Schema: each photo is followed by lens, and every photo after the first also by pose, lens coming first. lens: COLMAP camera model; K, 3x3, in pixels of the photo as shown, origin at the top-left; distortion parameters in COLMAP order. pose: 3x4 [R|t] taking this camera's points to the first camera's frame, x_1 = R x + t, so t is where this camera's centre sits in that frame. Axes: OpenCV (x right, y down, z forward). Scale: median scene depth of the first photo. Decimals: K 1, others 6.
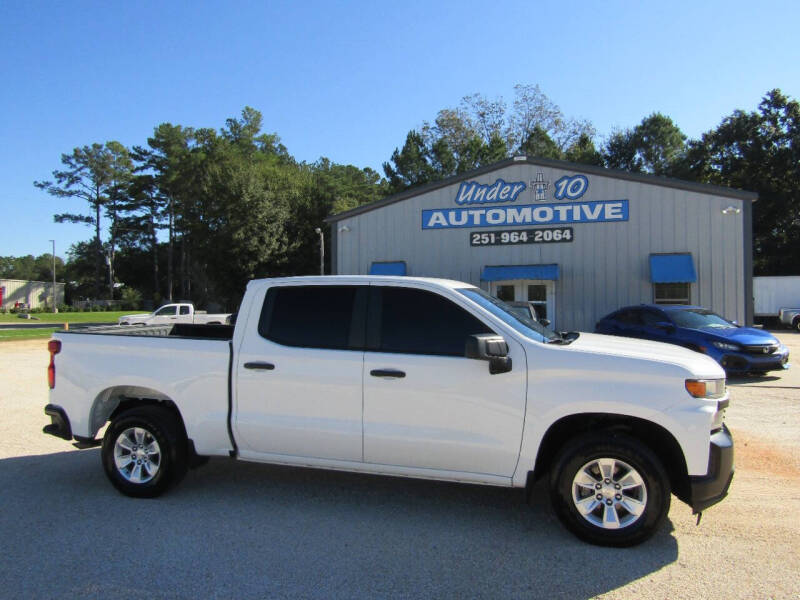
lens RADIAL K [[564.2, 0, 401.7], [0, 564.2, 297.6], [0, 0, 1]] dist [-0.016136, 0.004125]
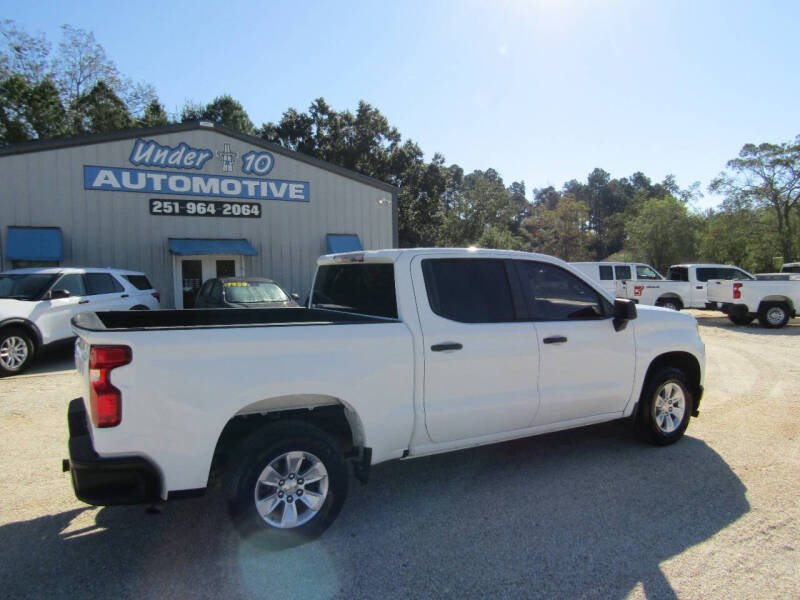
lens RADIAL K [[564.2, 0, 401.7], [0, 564.2, 297.6], [0, 0, 1]] dist [-0.016136, 0.004125]
pose [[0.687747, -0.032634, 0.725216, -0.246640], [0.002007, 0.999071, 0.043053, 0.000837], [-0.725947, -0.028154, 0.687174, 0.112441]]
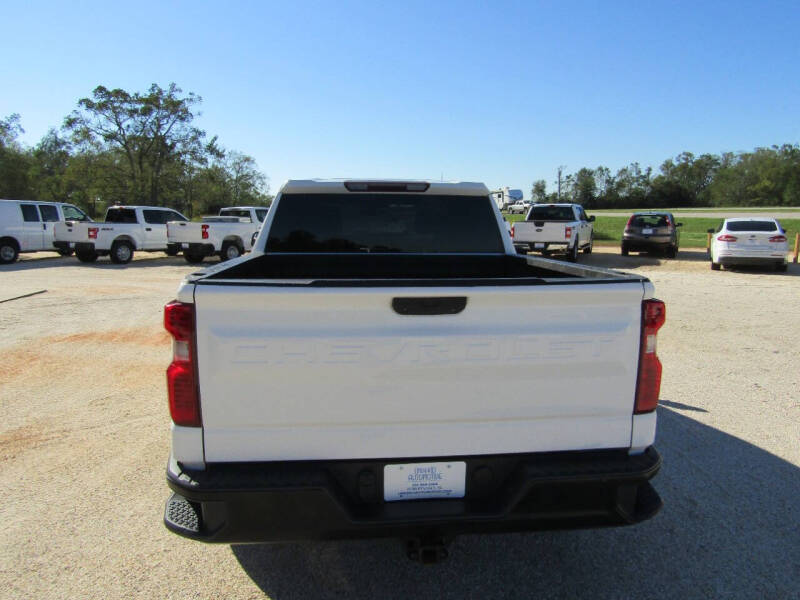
lens RADIAL K [[560.9, 0, 403.5], [0, 560.9, 299.9], [0, 0, 1]] dist [-0.010335, -0.001000]
pose [[-0.373687, -0.134657, 0.917728, -0.278150], [-0.012431, 0.990044, 0.140206, 0.006275], [-0.927471, 0.040985, -0.371641, 0.395826]]
